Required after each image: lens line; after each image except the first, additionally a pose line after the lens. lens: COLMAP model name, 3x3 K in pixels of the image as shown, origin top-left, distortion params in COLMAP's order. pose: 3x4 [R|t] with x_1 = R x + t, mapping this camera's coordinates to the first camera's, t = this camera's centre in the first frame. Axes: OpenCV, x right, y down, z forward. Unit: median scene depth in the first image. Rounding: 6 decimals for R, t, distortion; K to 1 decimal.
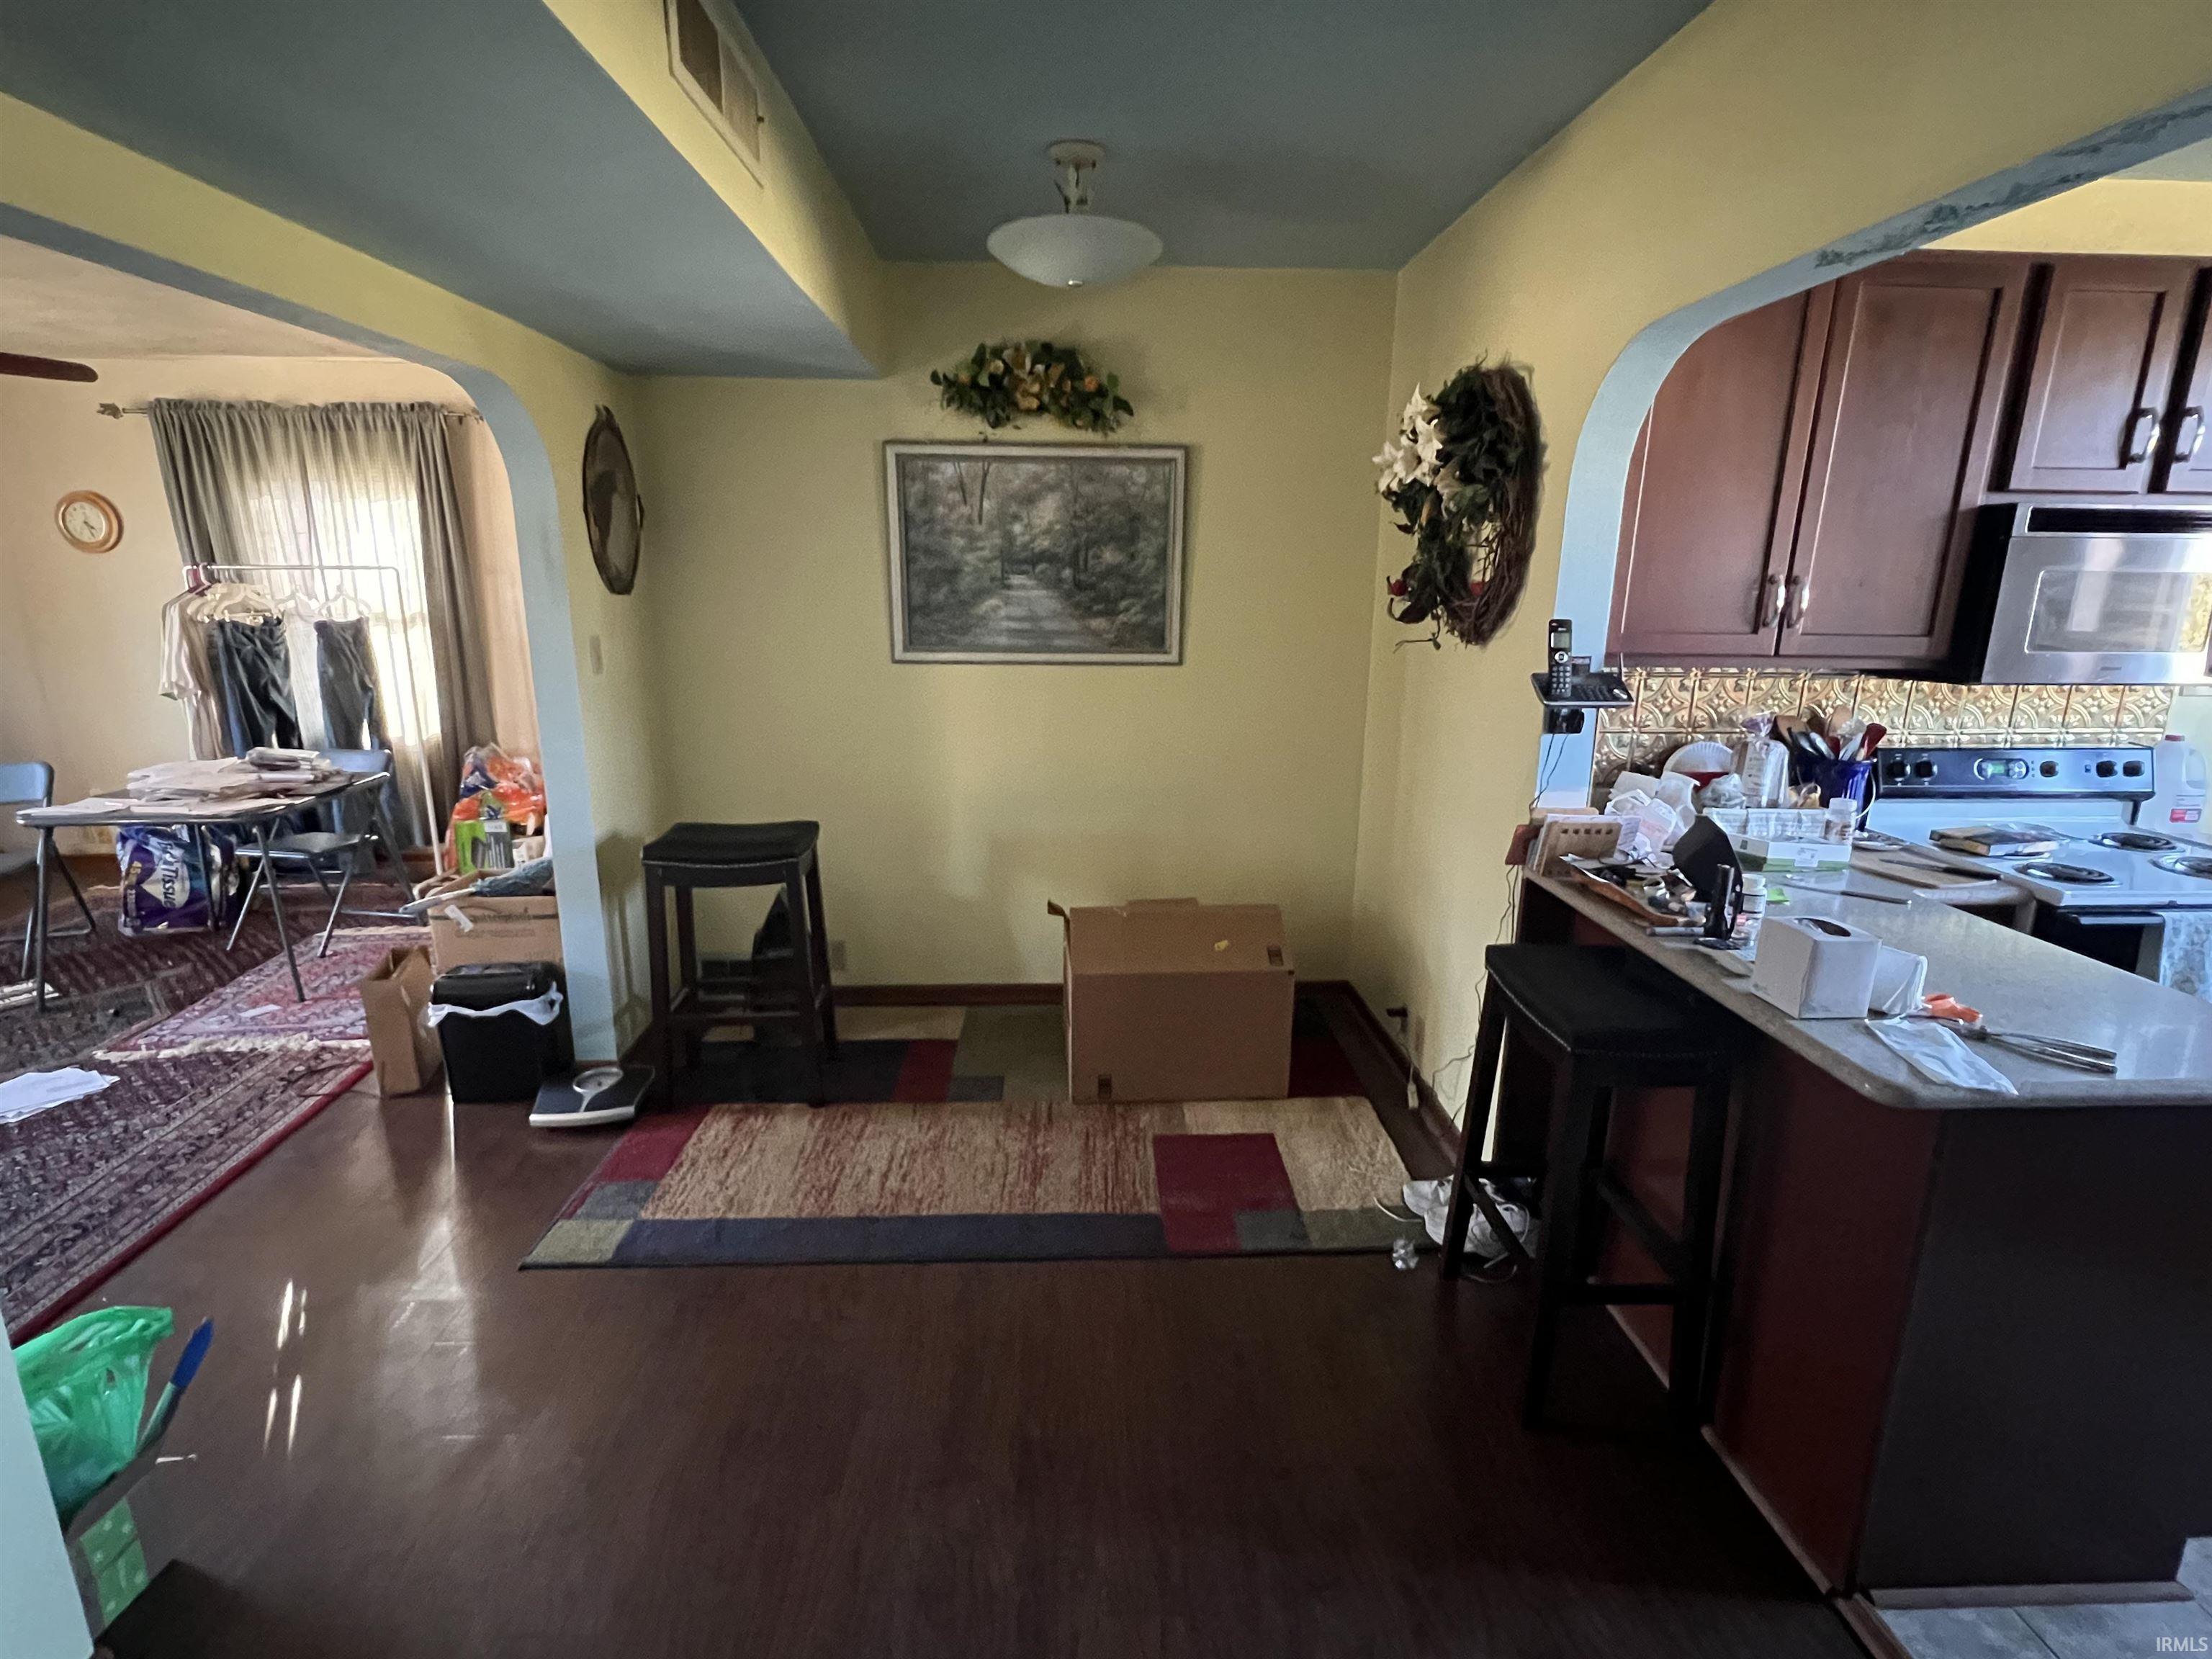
lens RADIAL K [[1053.5, 0, 1107.9], [0, 1053.5, 837.2], [0, 0, 1]] dist [-0.002823, -0.000194]
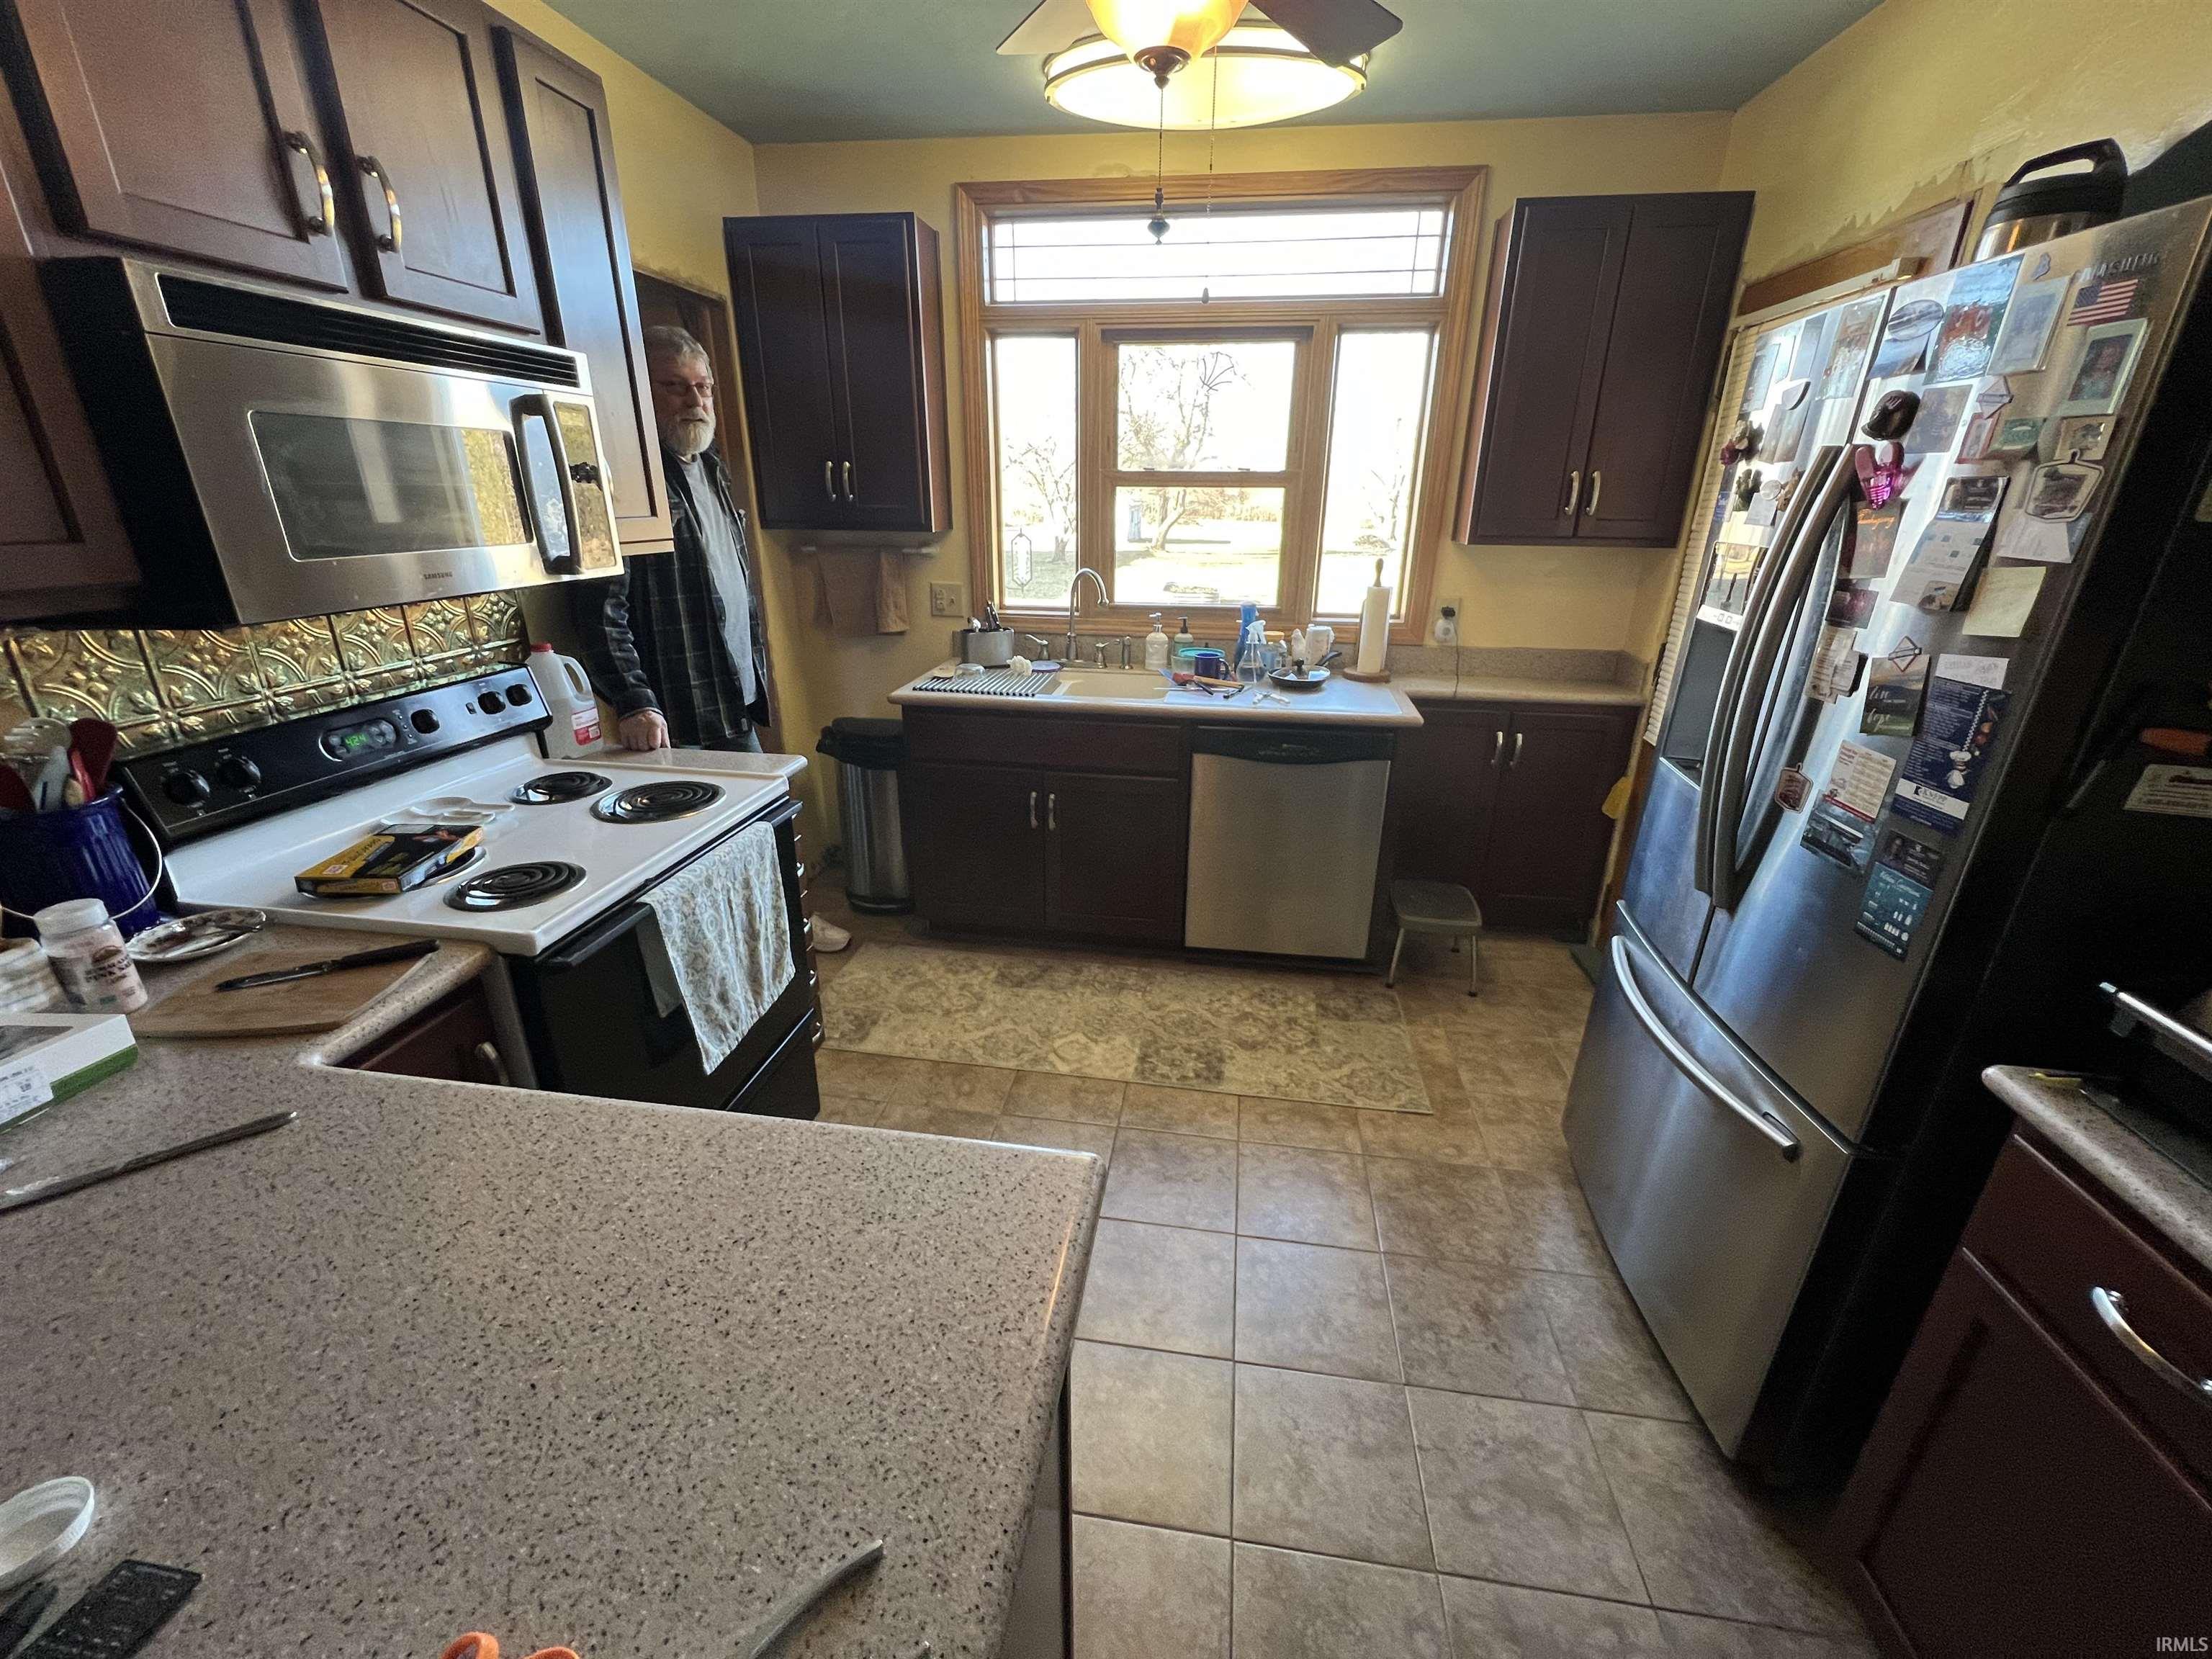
lens RADIAL K [[885.7, 0, 1110.8], [0, 885.7, 828.1], [0, 0, 1]] dist [-0.000600, -0.000300]
pose [[0.181214, -0.353830, 0.917587, 0.454975], [0.224516, 0.923279, 0.311686, -0.091530], [-0.957473, 0.149531, 0.246752, 0.470693]]
